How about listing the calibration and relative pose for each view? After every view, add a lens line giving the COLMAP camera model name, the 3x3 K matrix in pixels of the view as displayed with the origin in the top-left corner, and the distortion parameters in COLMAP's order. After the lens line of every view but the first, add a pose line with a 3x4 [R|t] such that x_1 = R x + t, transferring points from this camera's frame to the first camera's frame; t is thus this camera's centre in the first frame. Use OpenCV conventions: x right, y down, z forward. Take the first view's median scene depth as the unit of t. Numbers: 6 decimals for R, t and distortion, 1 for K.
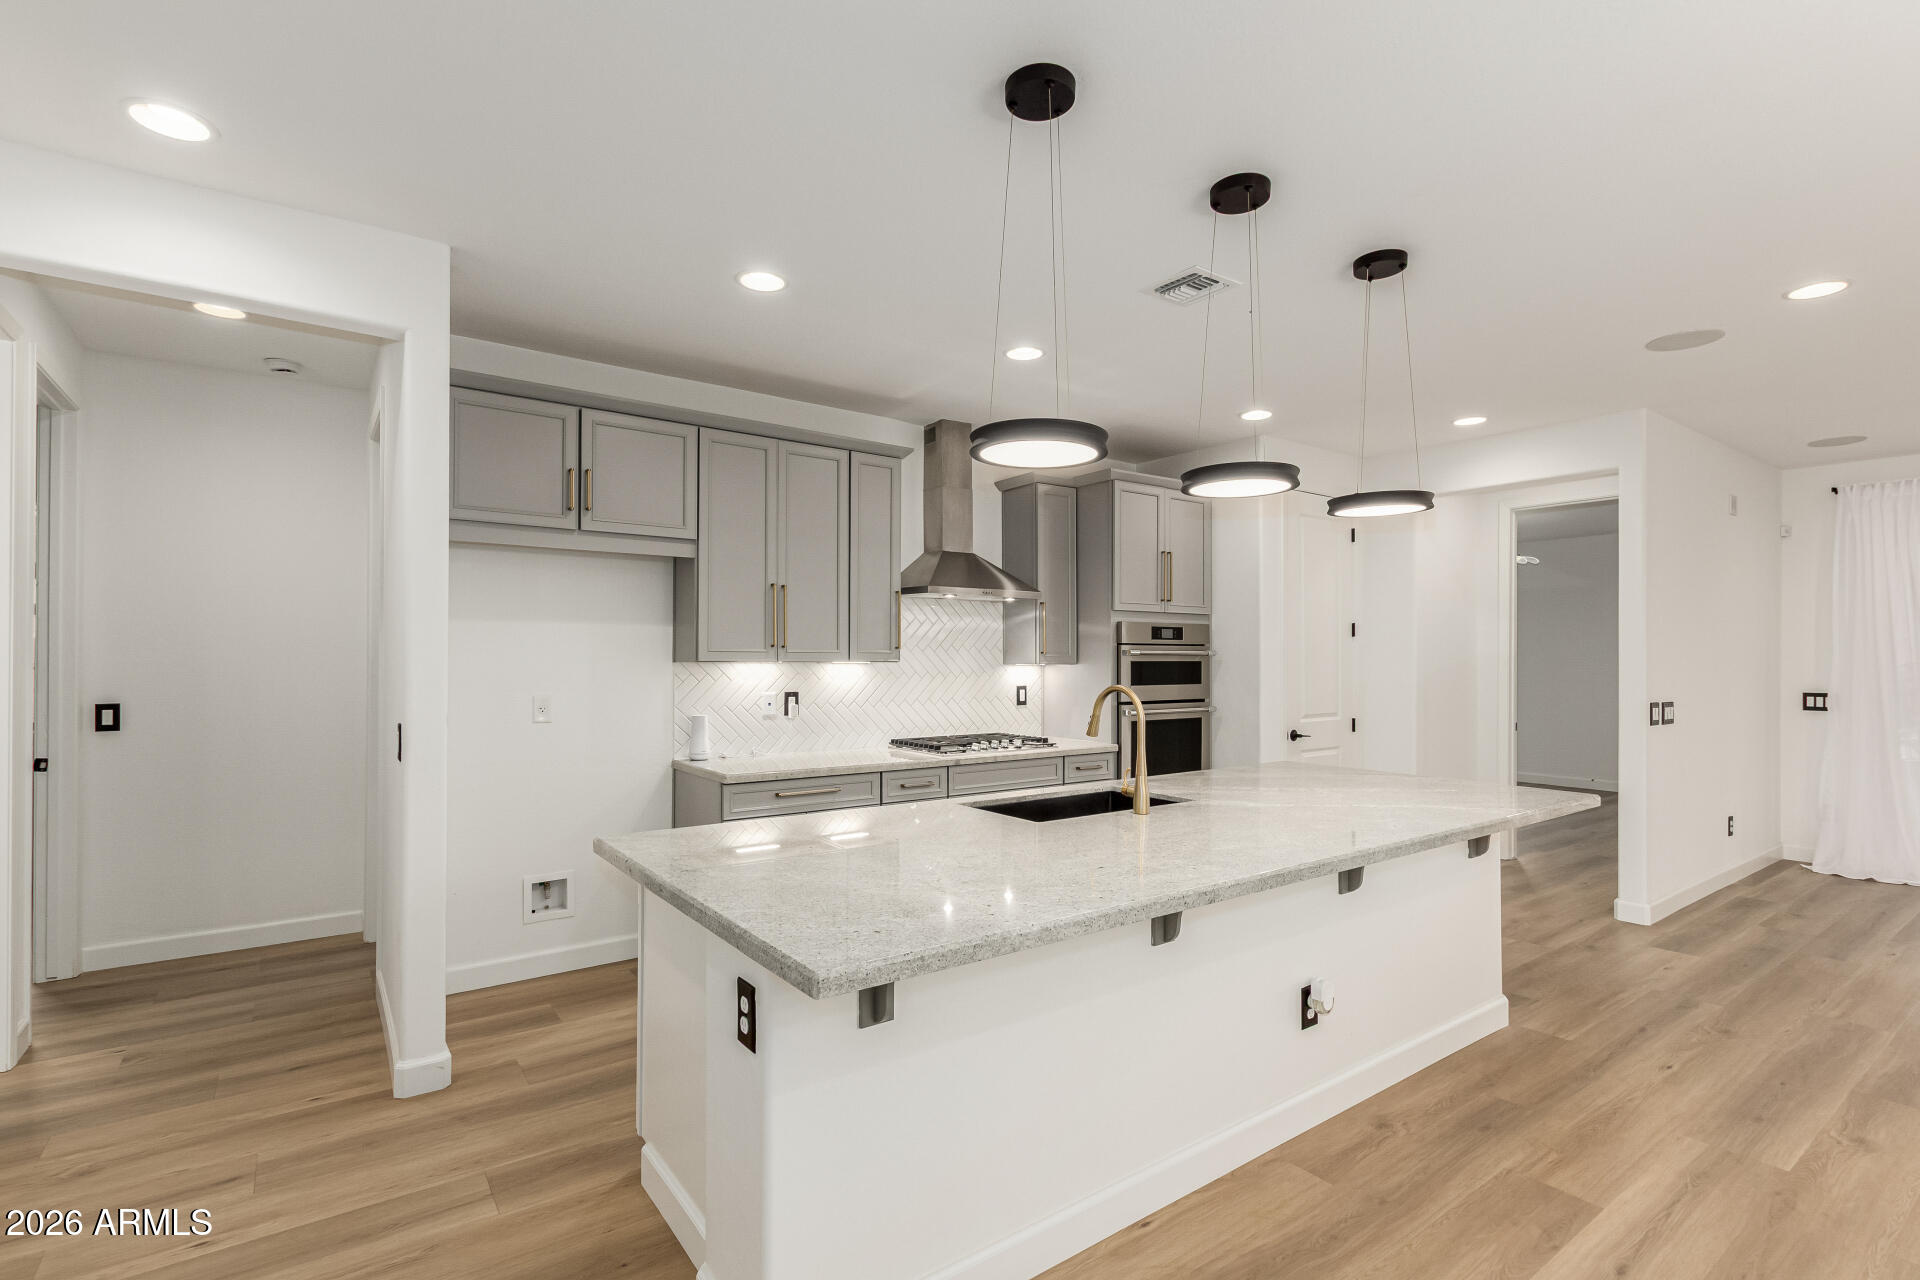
lens RADIAL K [[873.6, 0, 952.7], [0, 873.6, 641.0], [0, 0, 1]] dist [0.003611, -0.002079]
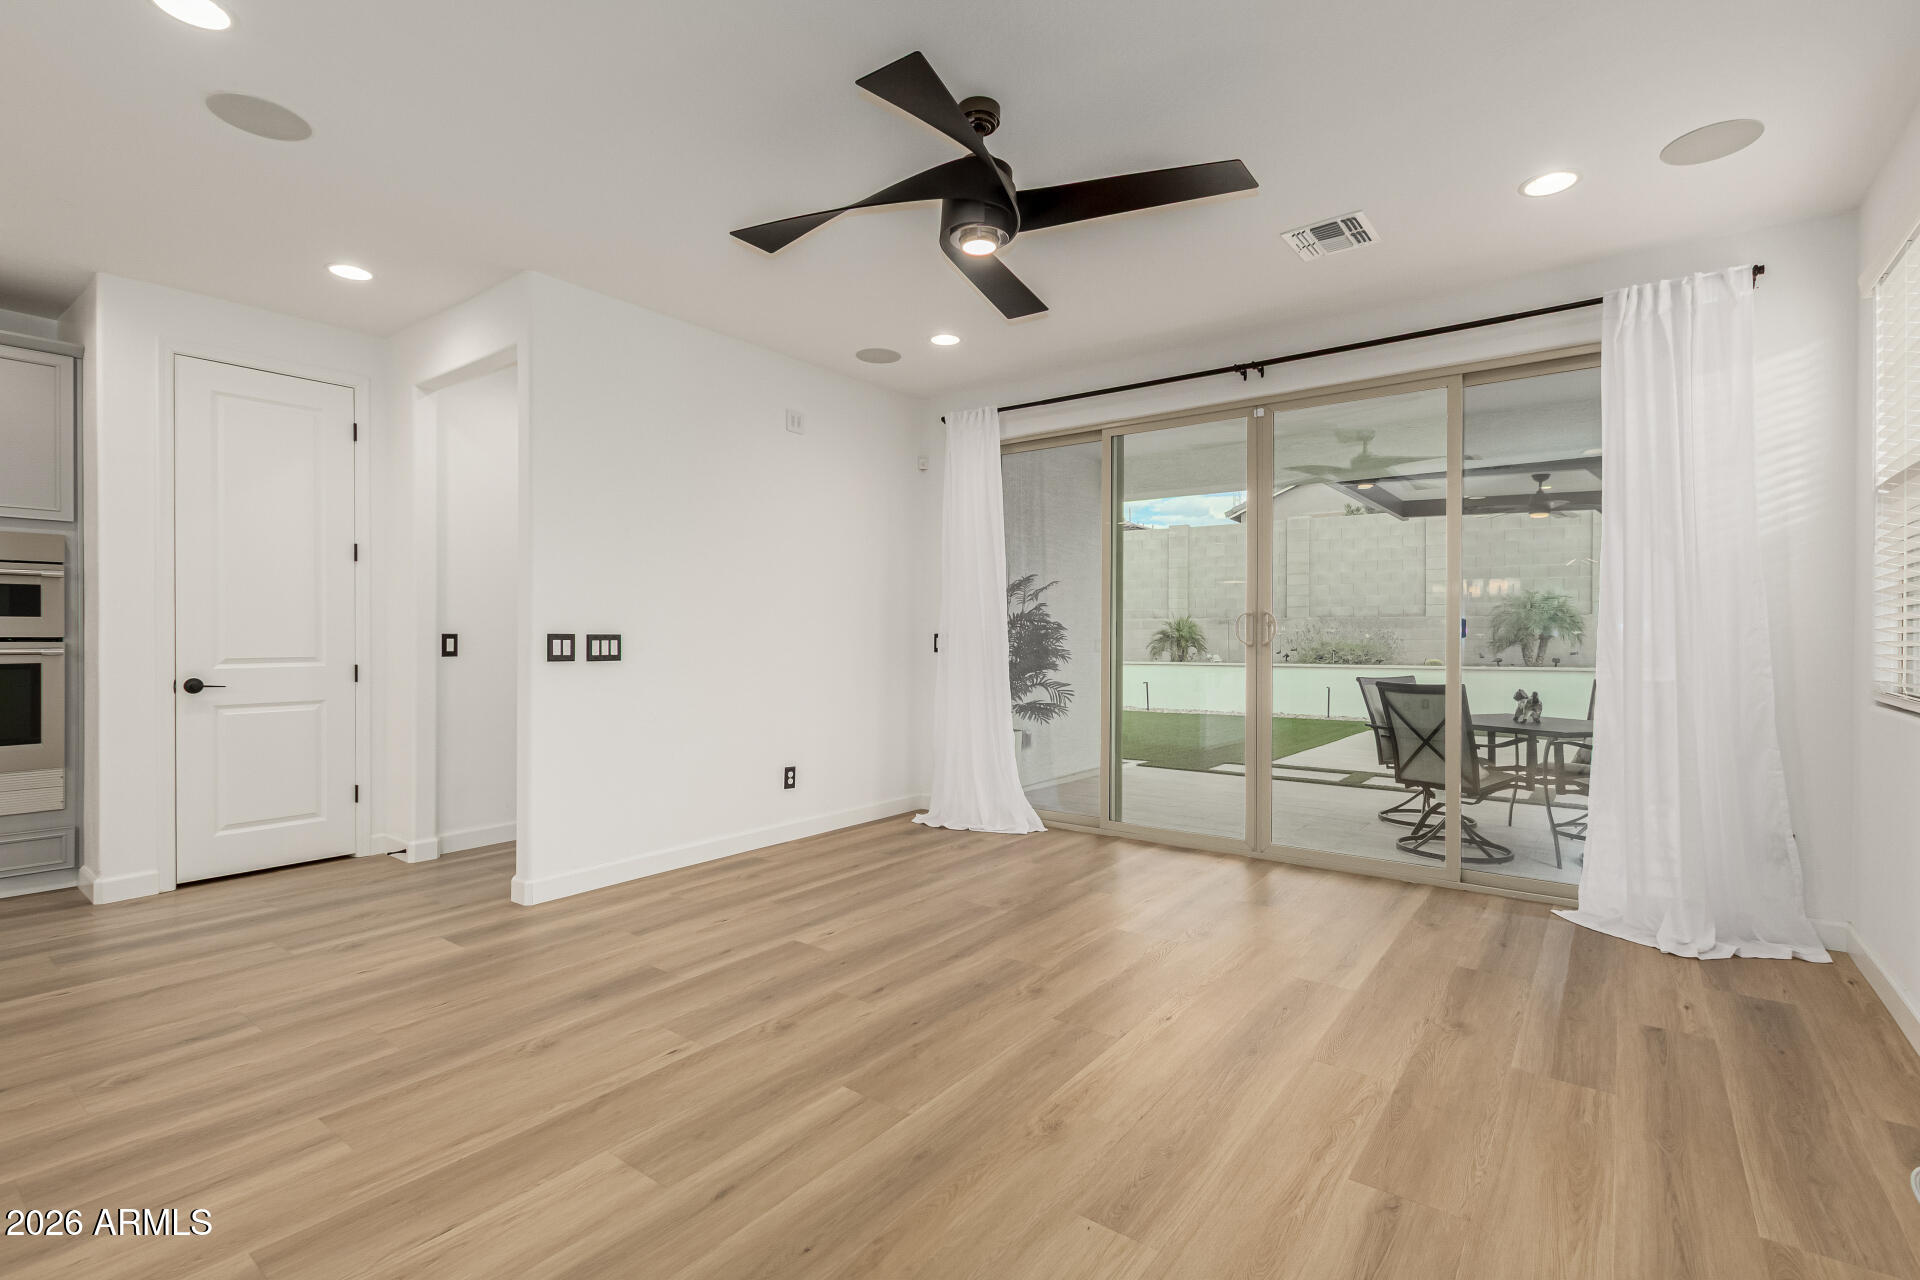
lens RADIAL K [[873.6, 0, 904.2], [0, 873.6, 636.8], [0, 0, 1]] dist [0.003611, -0.002079]
pose [[0.961101, -0.000938, 0.276196, 0.970899], [-0.004751, 0.999790, 0.019926, 0.061340], [-0.276157, -0.020463, 0.960895, 0.133759]]
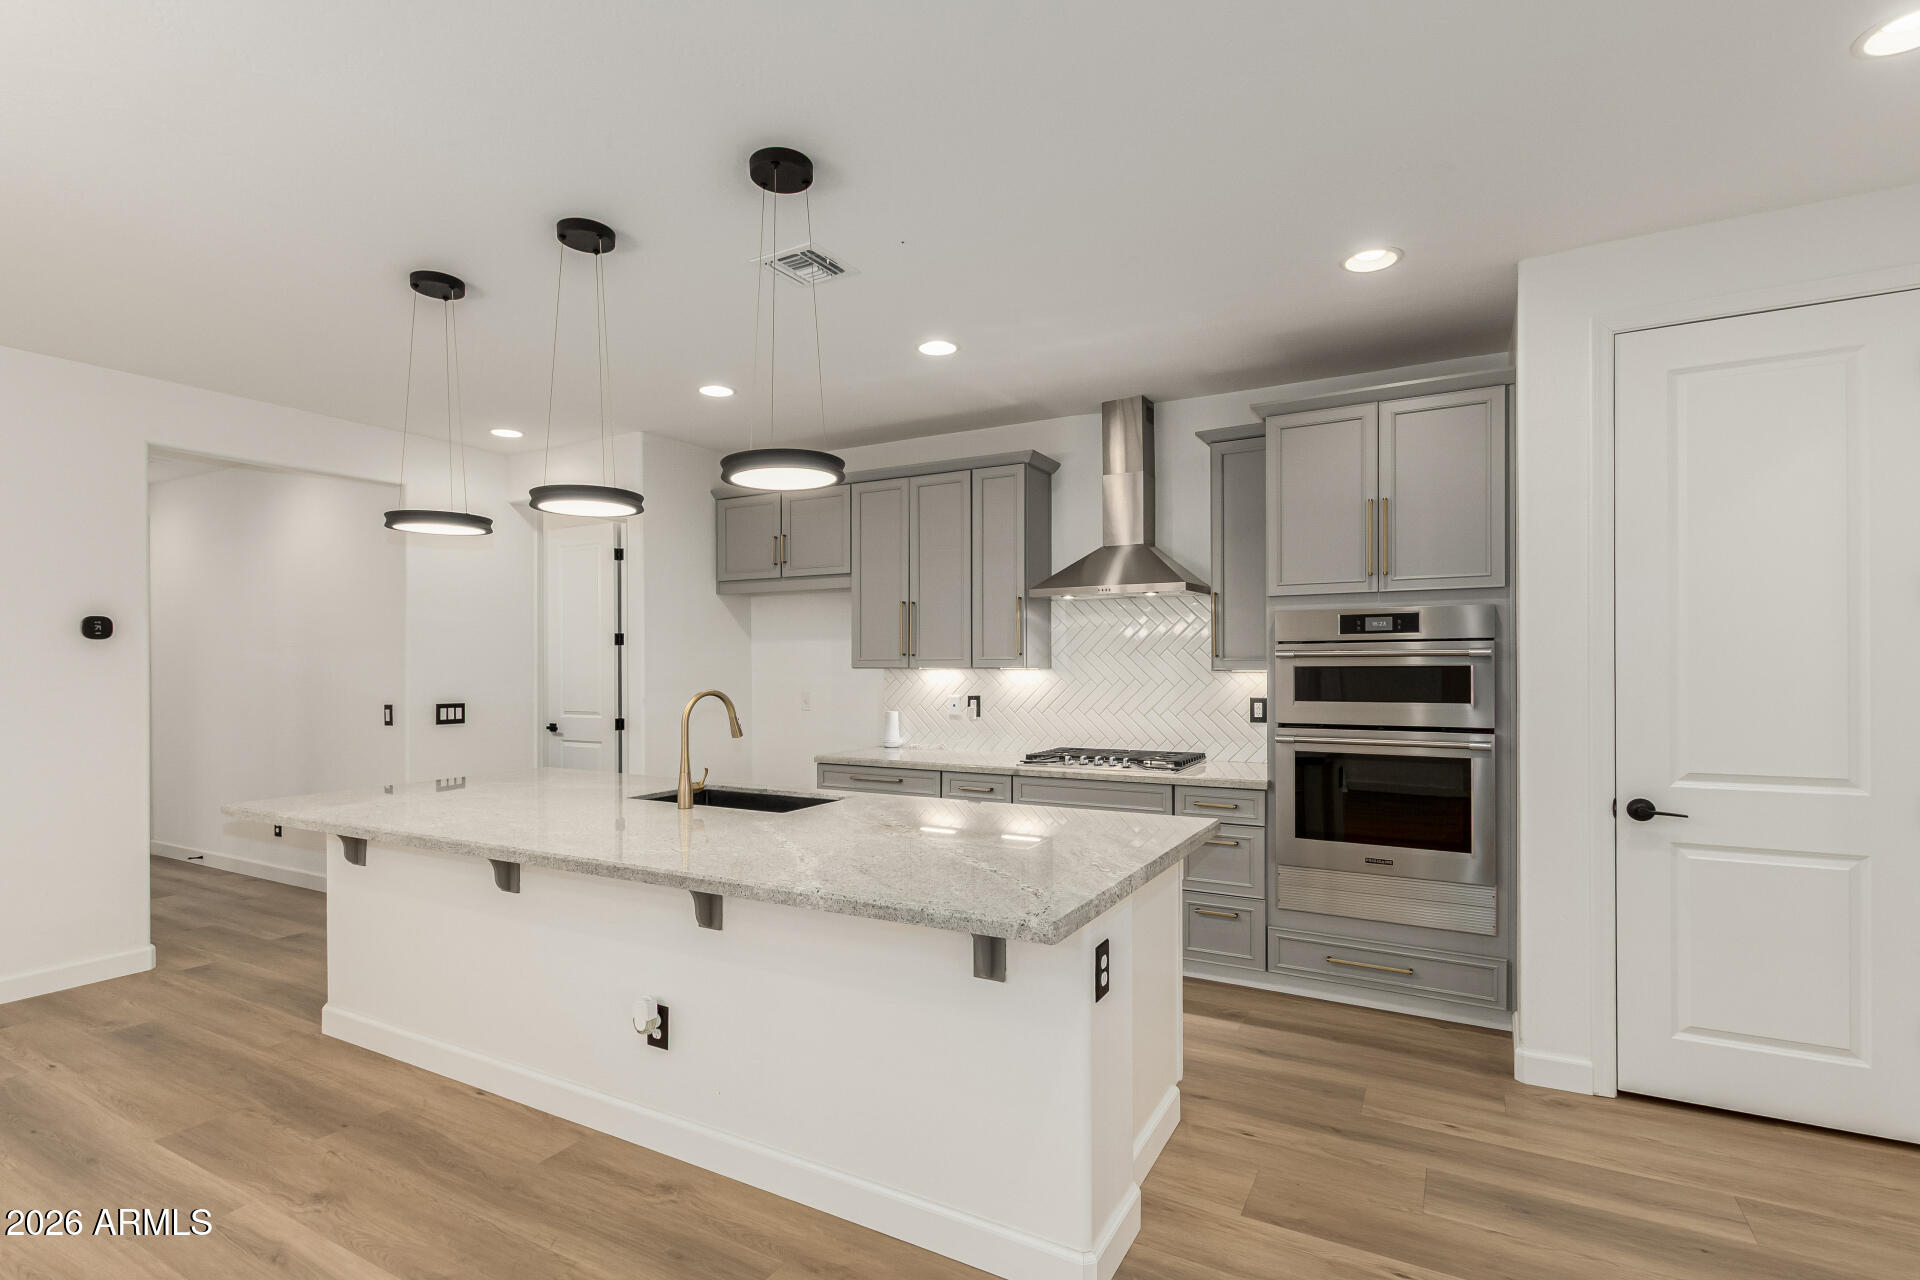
lens RADIAL K [[873.6, 0, 989.8], [0, 873.6, 673.0], [0, 0, 1]] dist [0.003611, -0.002079]
pose [[0.446008, 0.002297, -0.895026, 0.855565], [0.019607, 0.999732, 0.012336, 0.017441], [0.894814, -0.023051, 0.445843, 0.545496]]
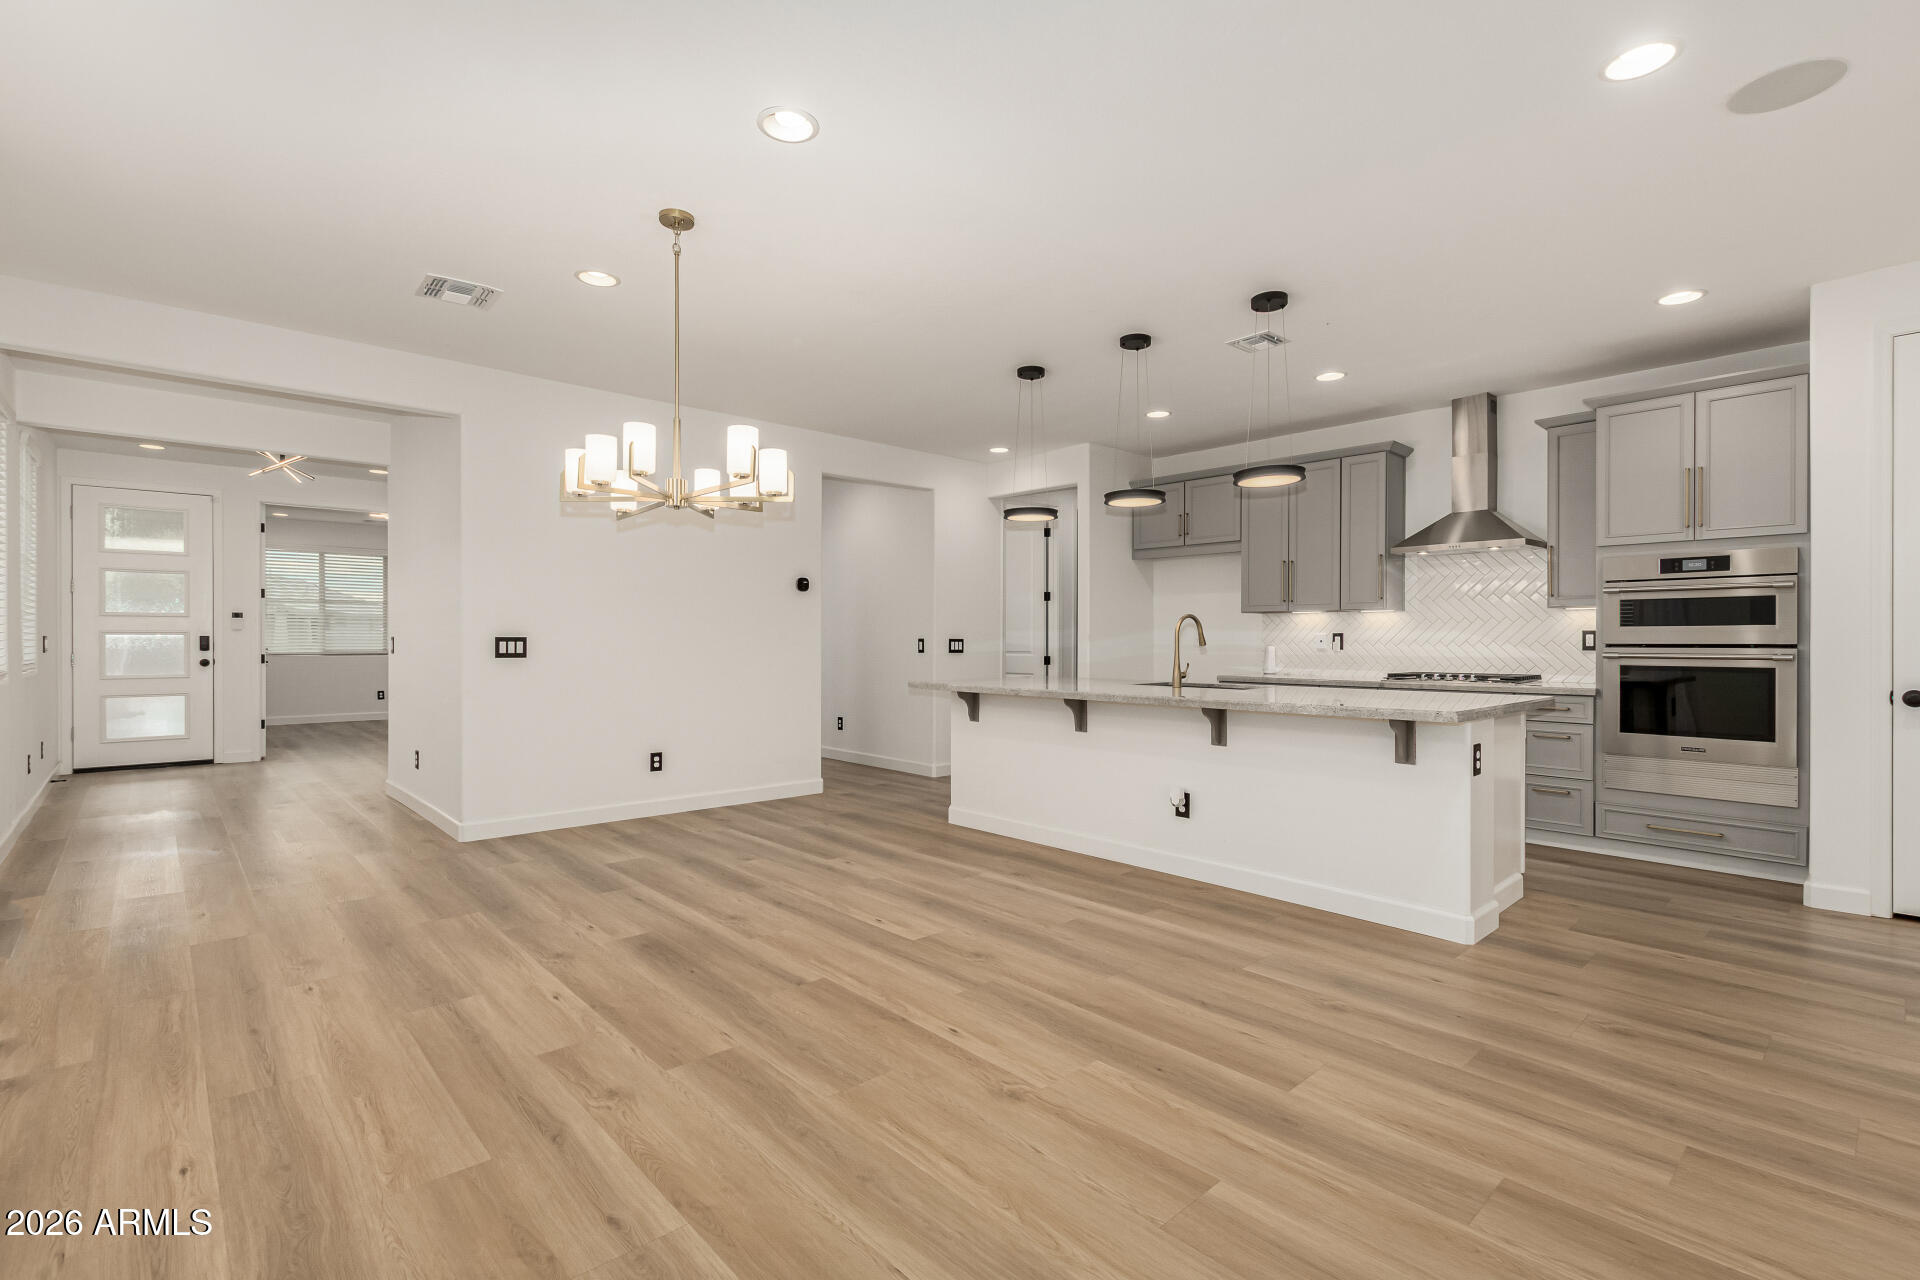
lens RADIAL K [[873.6, 0, 1032.5], [0, 873.6, 652.7], [0, 0, 1]] dist [0.003611, -0.002079]
pose [[0.180928, 0.009716, -0.983448, 1.178105], [0.018273, 0.999745, 0.013239, 0.065534], [0.983327, -0.020366, 0.180704, 0.261163]]
